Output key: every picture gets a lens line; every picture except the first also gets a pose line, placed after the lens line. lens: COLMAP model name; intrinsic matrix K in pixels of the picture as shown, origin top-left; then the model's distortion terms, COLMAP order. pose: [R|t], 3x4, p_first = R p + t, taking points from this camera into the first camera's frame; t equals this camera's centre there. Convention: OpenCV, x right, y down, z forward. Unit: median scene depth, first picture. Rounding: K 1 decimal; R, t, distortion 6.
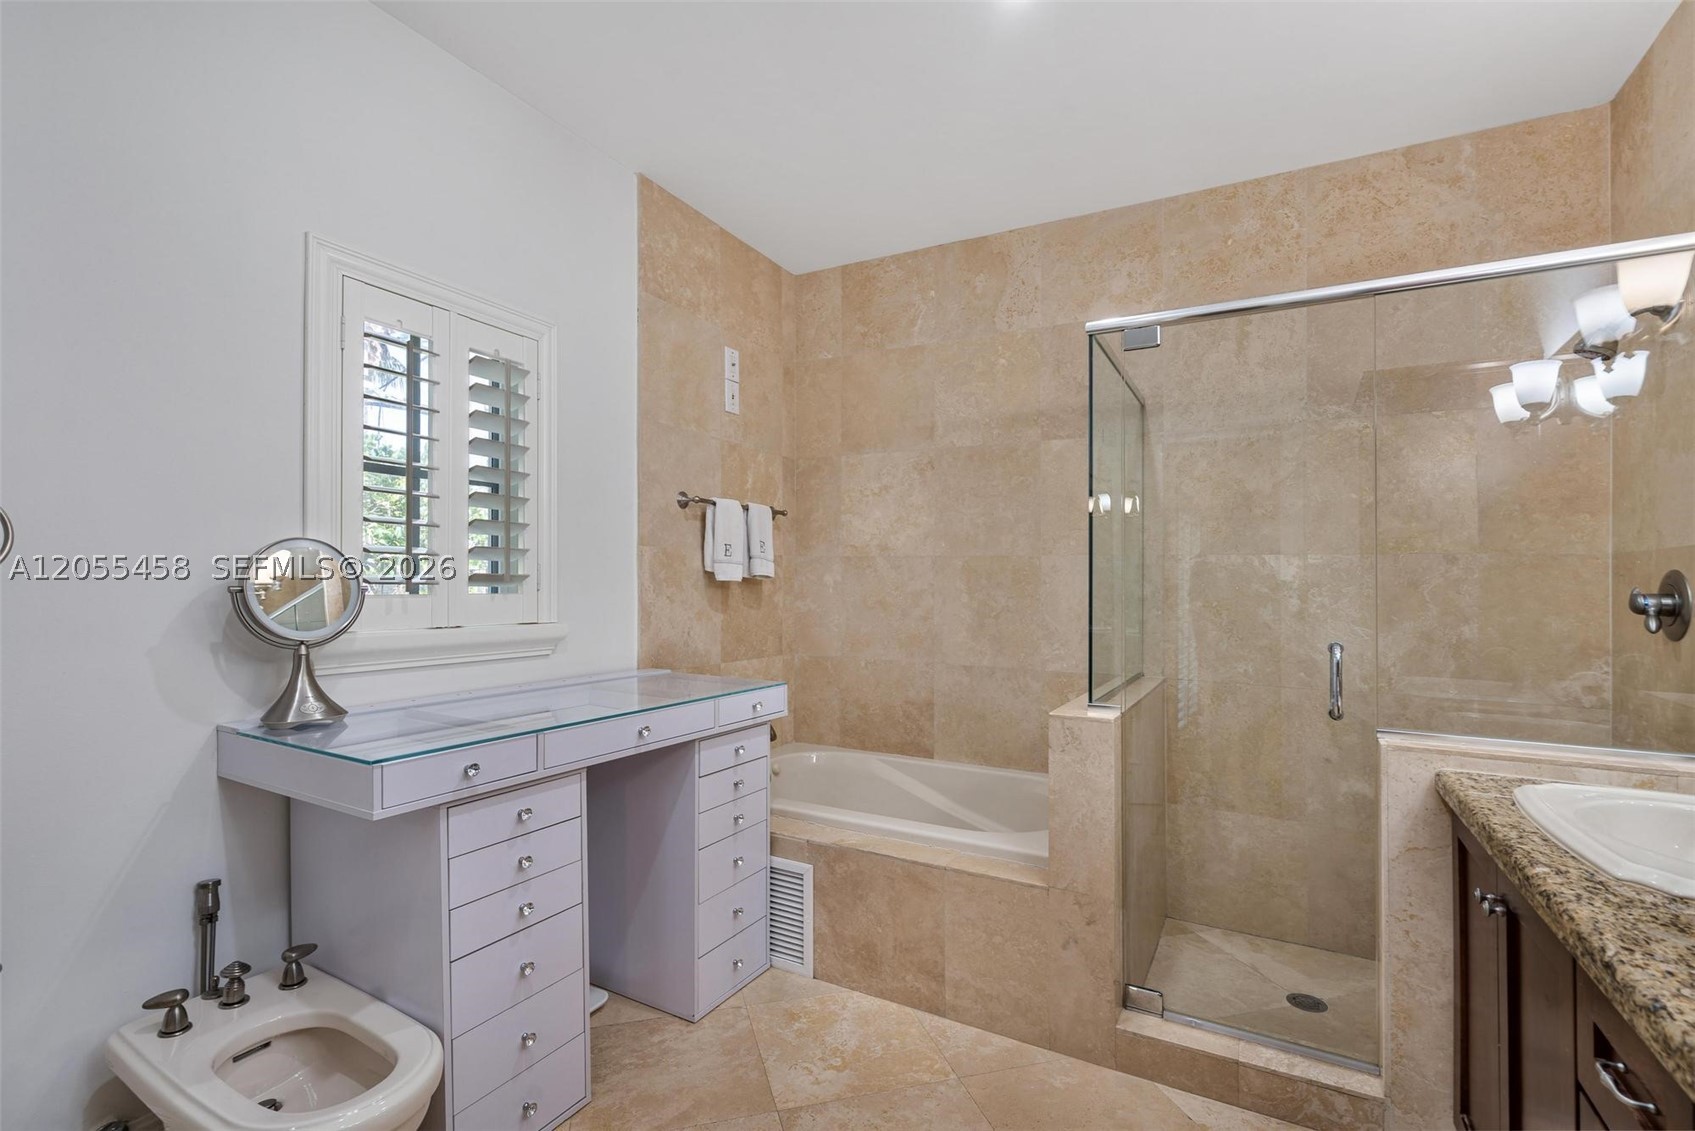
lens RADIAL K [[771.9, 0, 848.0], [0, 771.9, 575.6], [0, 0, 1]] dist [-0.001330, 0.000393]
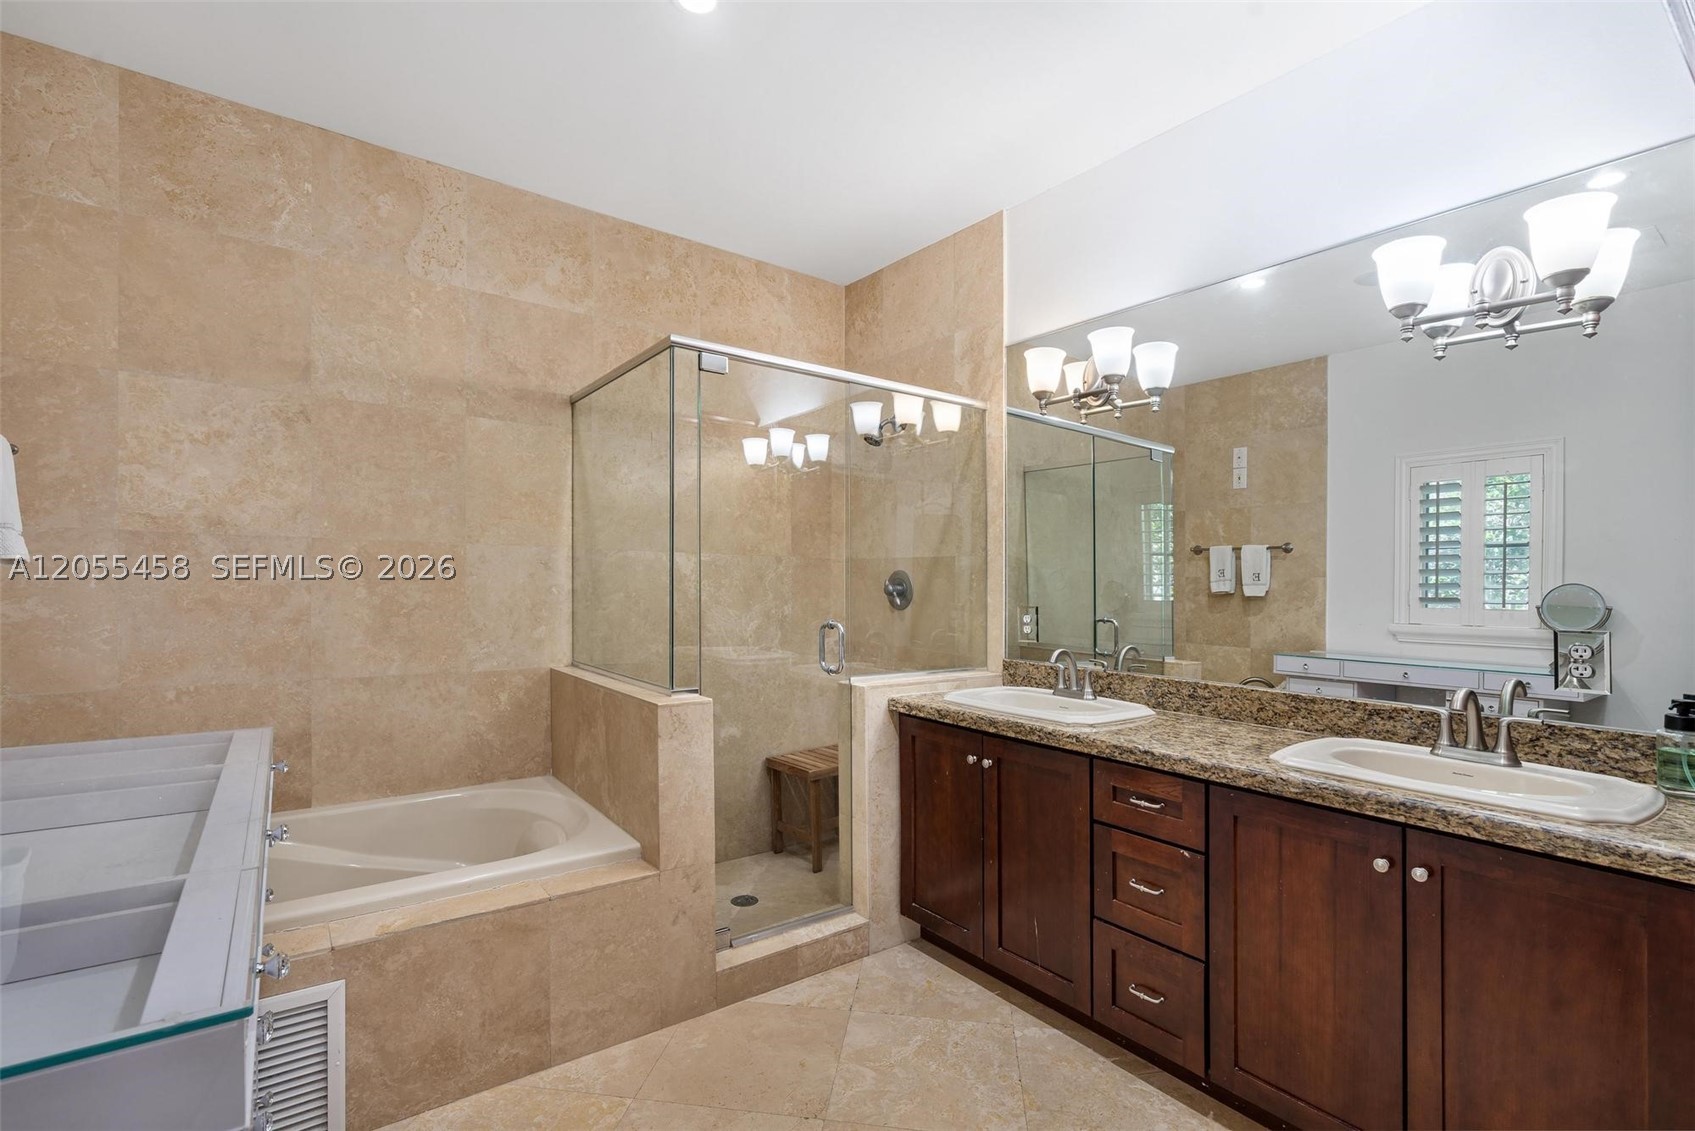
lens RADIAL K [[765.6, 0, 847.5], [0, 765.6, 565.5], [0, 0, 1]] dist [0.001268, 0.000366]
pose [[0.419943, 0.012922, 0.907458, -0.375105], [-0.018108, 0.999819, -0.005857, -0.003777], [-0.907370, -0.013973, 0.420101, 0.227781]]
